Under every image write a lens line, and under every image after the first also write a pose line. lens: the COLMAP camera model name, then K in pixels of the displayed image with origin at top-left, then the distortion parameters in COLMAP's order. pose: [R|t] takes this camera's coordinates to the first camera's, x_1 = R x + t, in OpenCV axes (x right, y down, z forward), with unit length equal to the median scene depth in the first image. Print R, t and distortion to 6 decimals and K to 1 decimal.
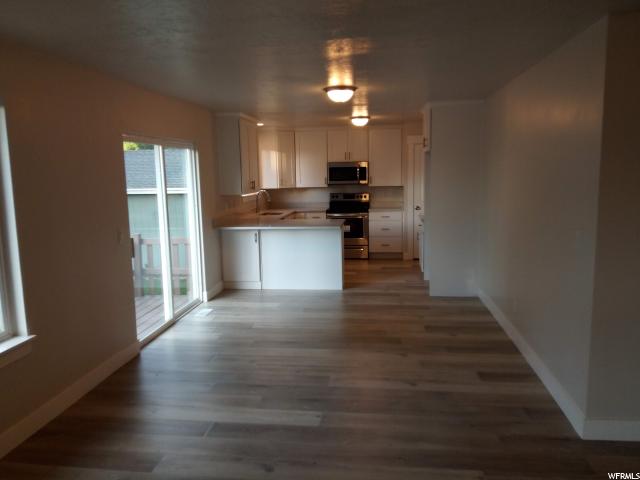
lens RADIAL K [[499.5, 0, 322.0], [0, 499.5, 241.6], [0, 0, 1]] dist [0.110881, -0.189890]
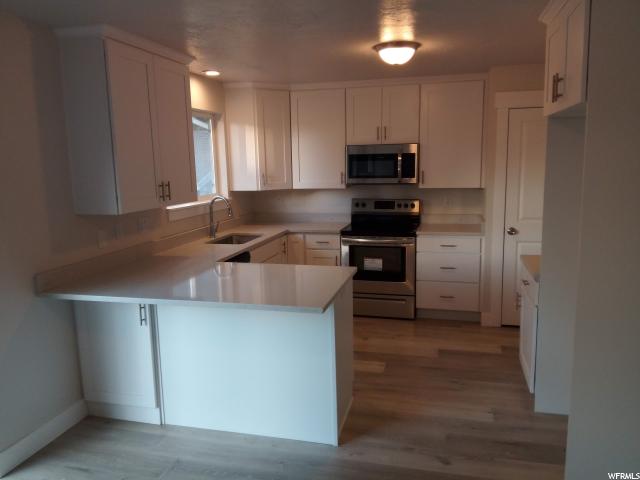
lens RADIAL K [[499.5, 0, 322.0], [0, 499.5, 241.6], [0, 0, 1]] dist [0.110881, -0.189890]
pose [[0.991963, 0.020457, -0.124863, 0.058350], [-0.017606, 0.999560, 0.023888, -0.063614], [0.125296, -0.021498, 0.991886, 0.440112]]
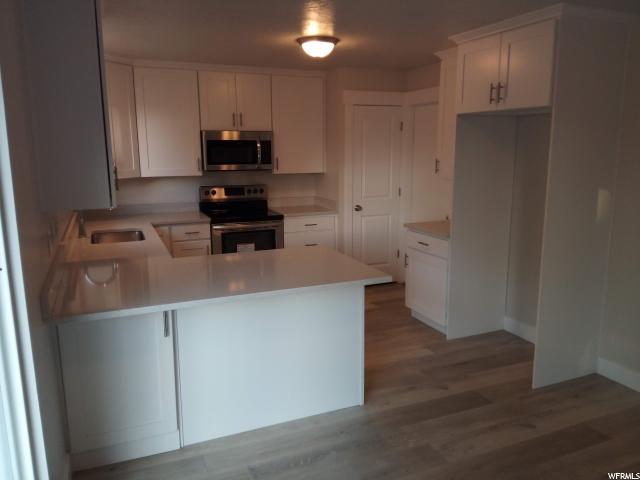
lens RADIAL K [[499.5, 0, 322.0], [0, 499.5, 241.6], [0, 0, 1]] dist [0.110881, -0.189890]
pose [[0.861630, -0.082986, 0.500707, -0.162972], [0.062199, 0.996371, 0.058101, -0.062694], [-0.503711, -0.018918, 0.863665, 0.468575]]
